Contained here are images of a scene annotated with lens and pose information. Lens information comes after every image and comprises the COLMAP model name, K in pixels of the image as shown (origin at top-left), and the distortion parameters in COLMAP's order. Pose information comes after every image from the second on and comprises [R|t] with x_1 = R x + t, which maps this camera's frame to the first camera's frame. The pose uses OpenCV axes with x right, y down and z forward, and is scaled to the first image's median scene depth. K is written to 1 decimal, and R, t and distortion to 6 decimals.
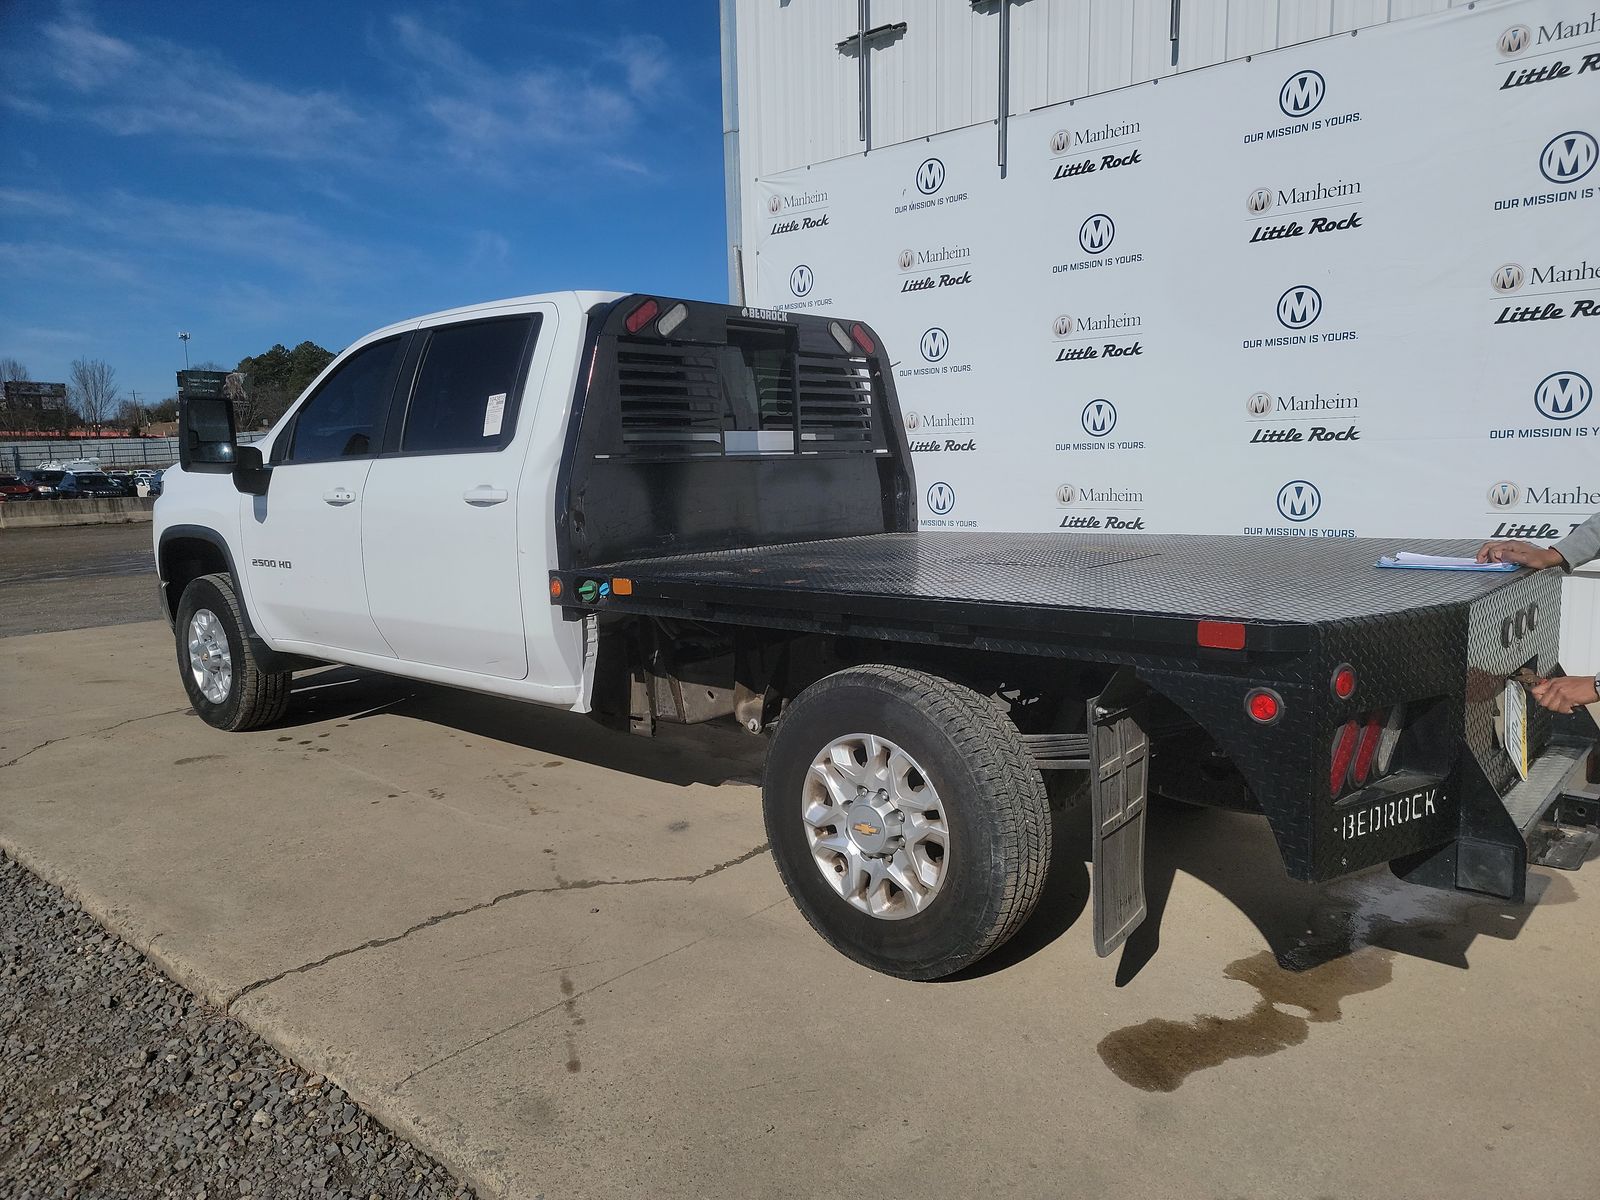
lens RADIAL K [[1110.2, 0, 802.2], [0, 1110.2, 597.3], [0, 0, 1]] dist [0.040531, -0.016993]
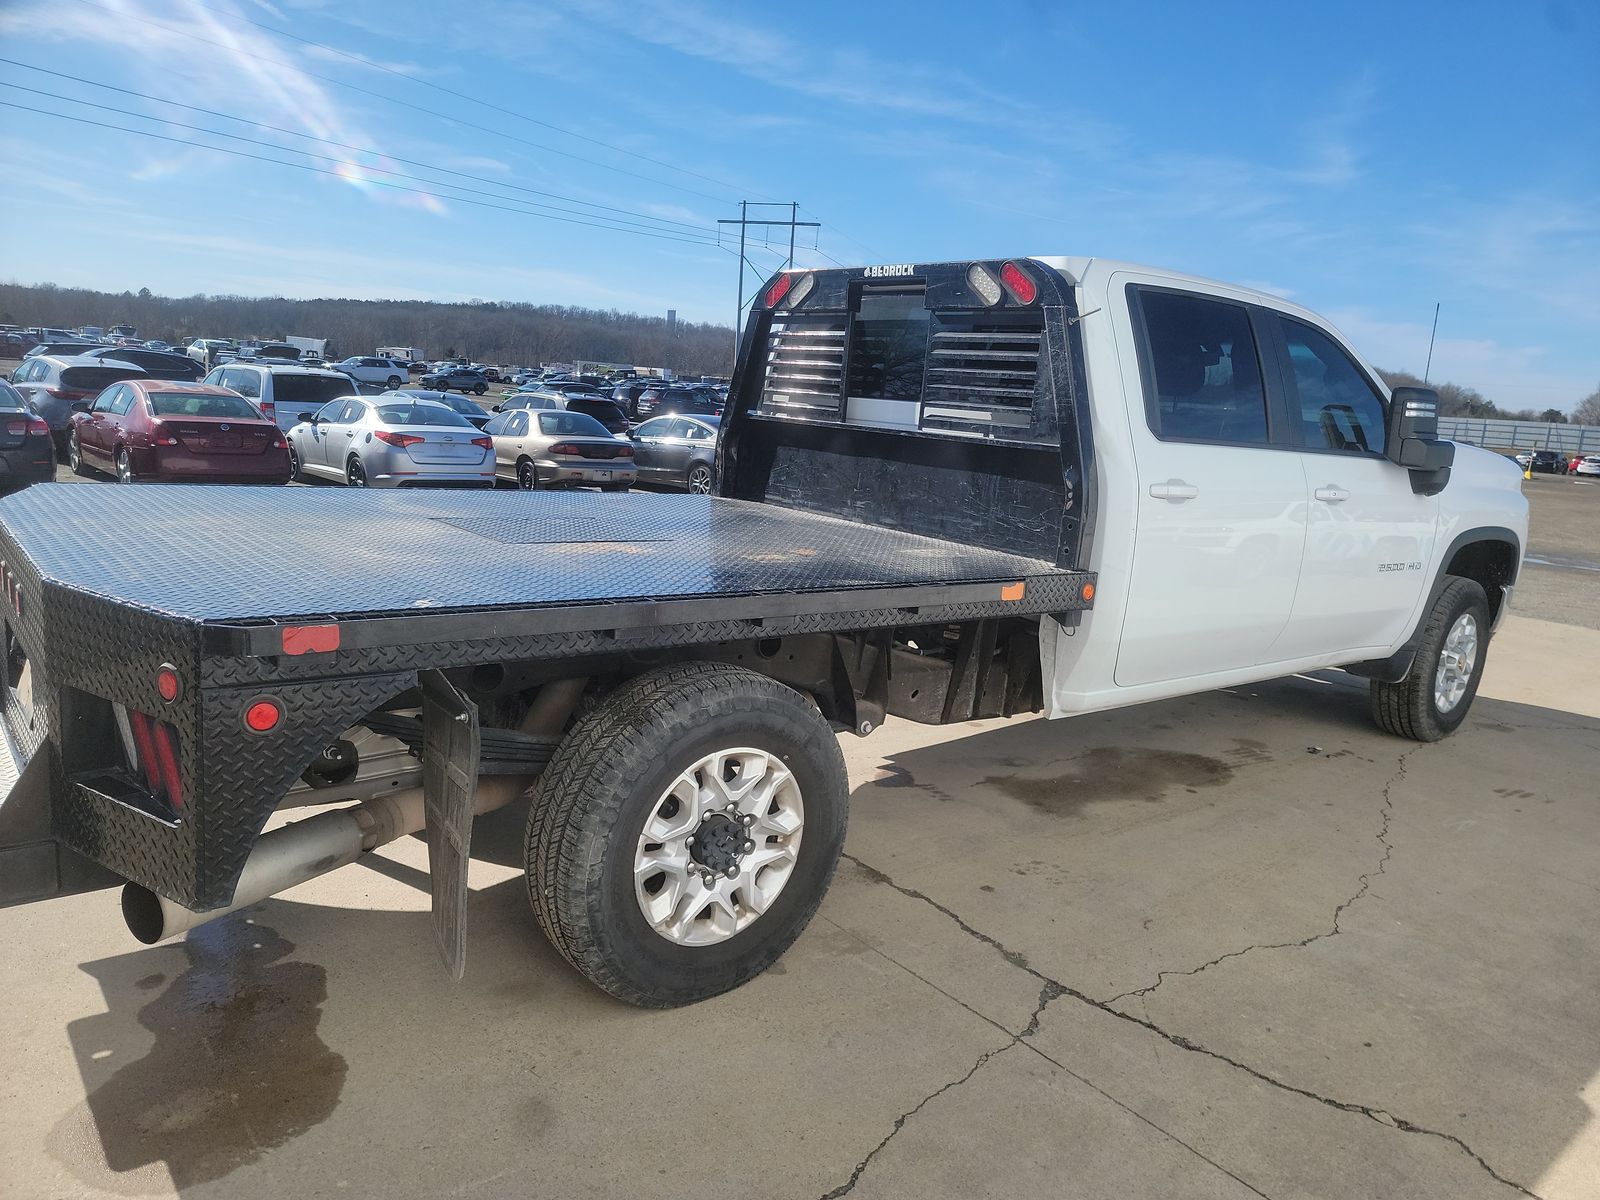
lens RADIAL K [[1110.2, 0, 808.6], [0, 1110.2, 609.5], [0, 0, 1]] dist [0.040531, -0.016993]
pose [[-0.152441, 0.197691, -0.968339, 0.519960], [-0.193082, 0.954953, 0.225354, -0.105411], [0.969268, 0.221322, -0.107403, 0.628887]]
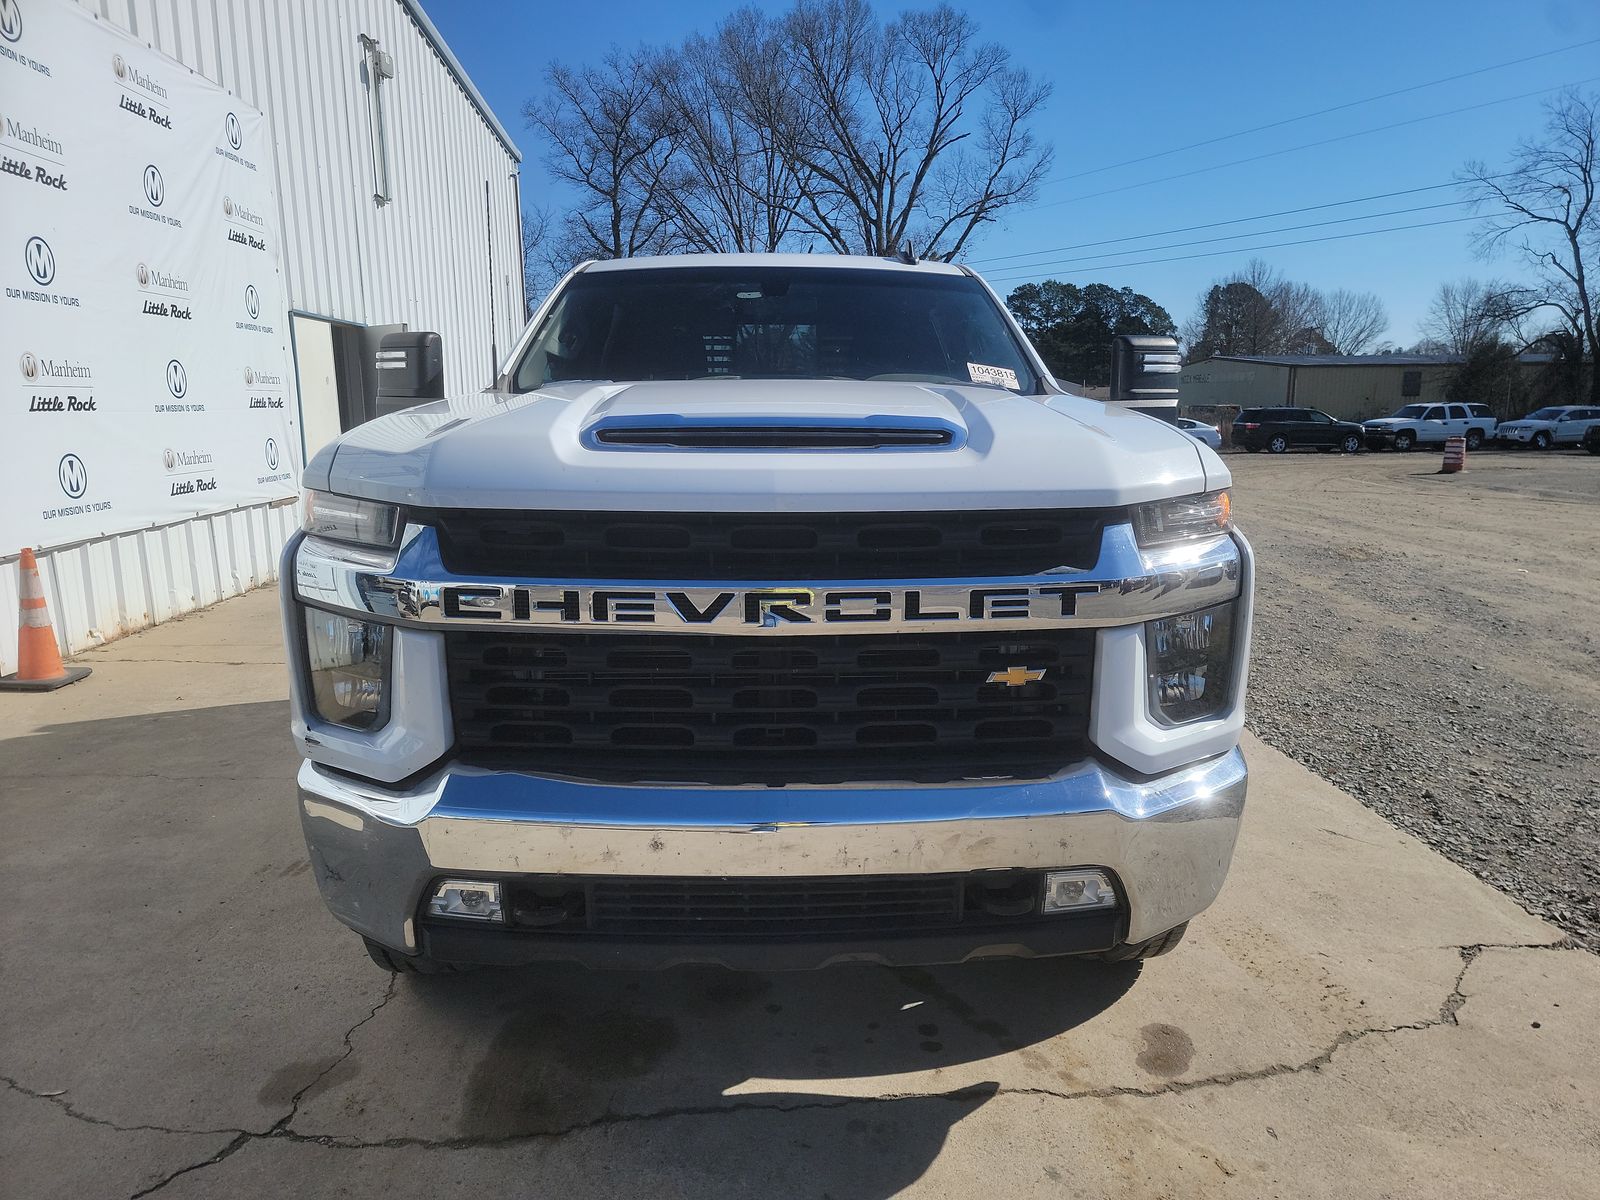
lens RADIAL K [[1110.2, 0, 807.4], [0, 1110.2, 602.1], [0, 0, 1]] dist [0.040531, -0.016993]
pose [[-0.681068, -0.112726, 0.723491, -0.850704], [0.105872, 0.962535, 0.249634, -0.163023], [-0.724526, 0.246615, -0.643617, 1.302903]]
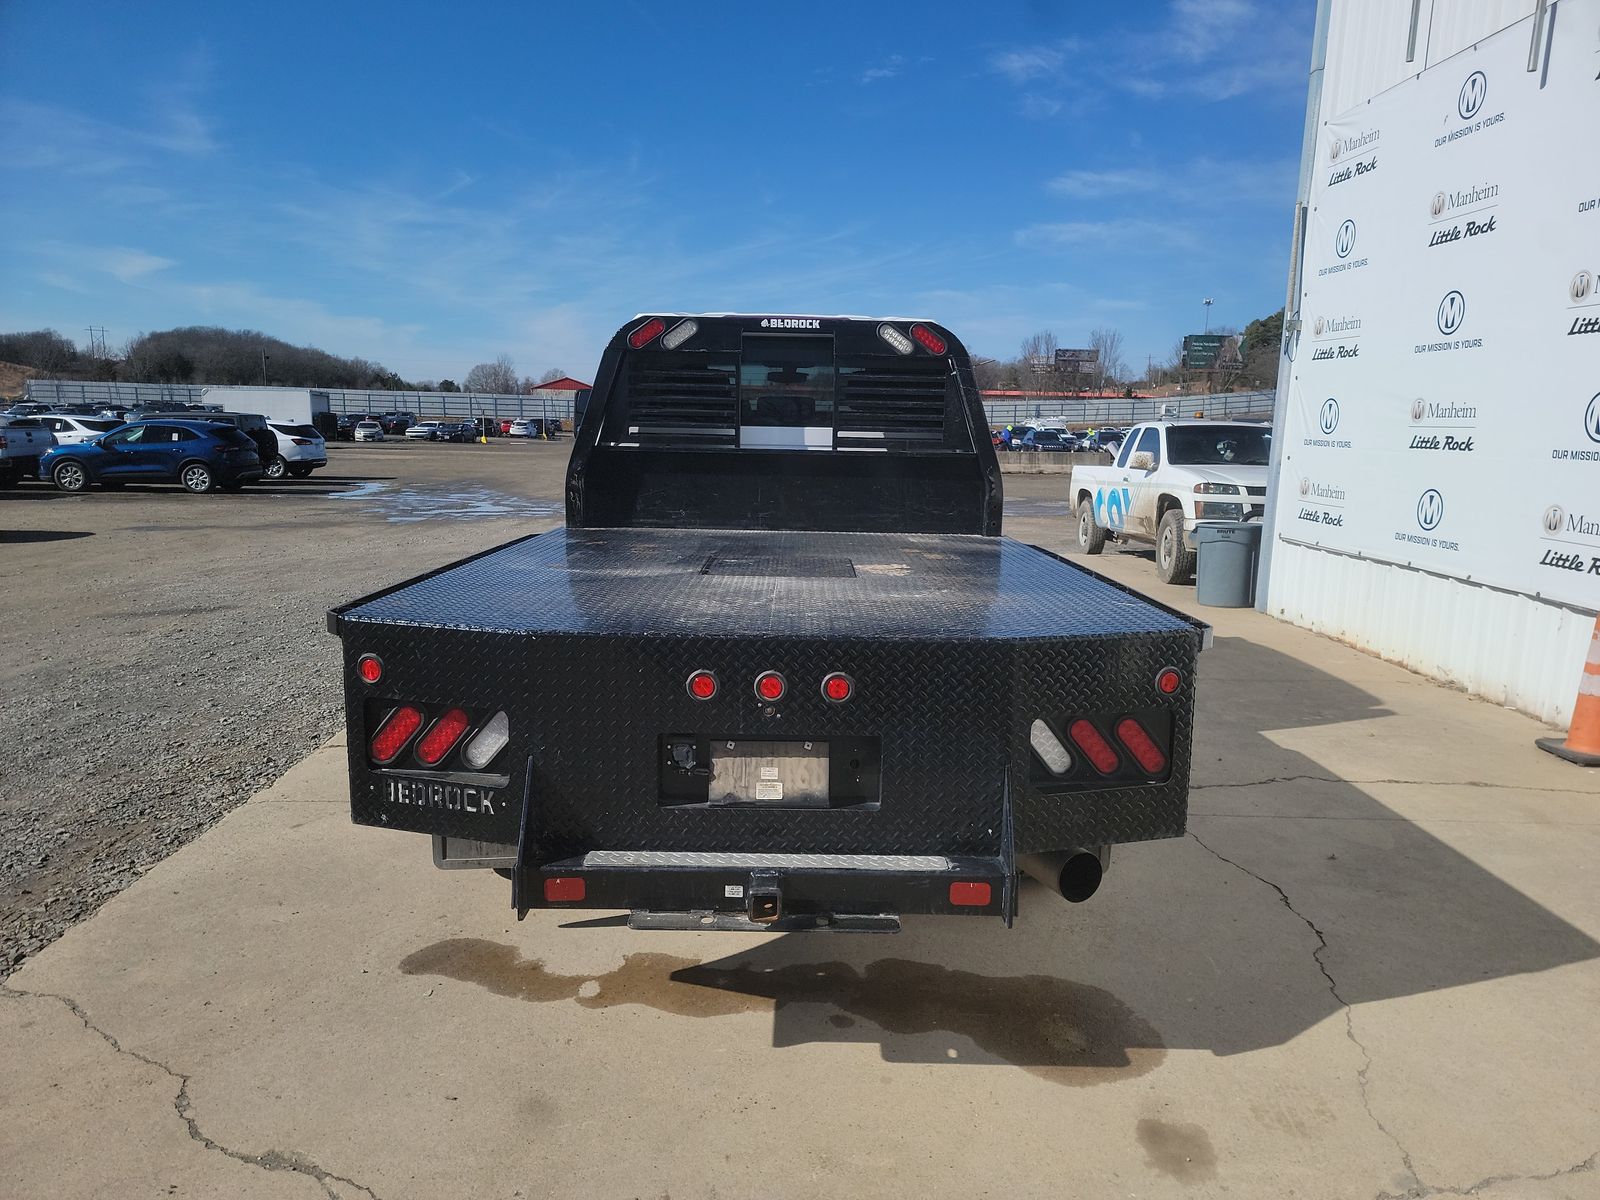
lens RADIAL K [[1110.2, 0, 787.1], [0, 1110.2, 607.1], [0, 0, 1]] dist [0.040531, -0.016993]
pose [[0.659912, 0.157641, -0.734619, 0.475241], [-0.126376, 0.987100, 0.098296, -0.047608], [0.740638, 0.027971, 0.671322, 0.147174]]
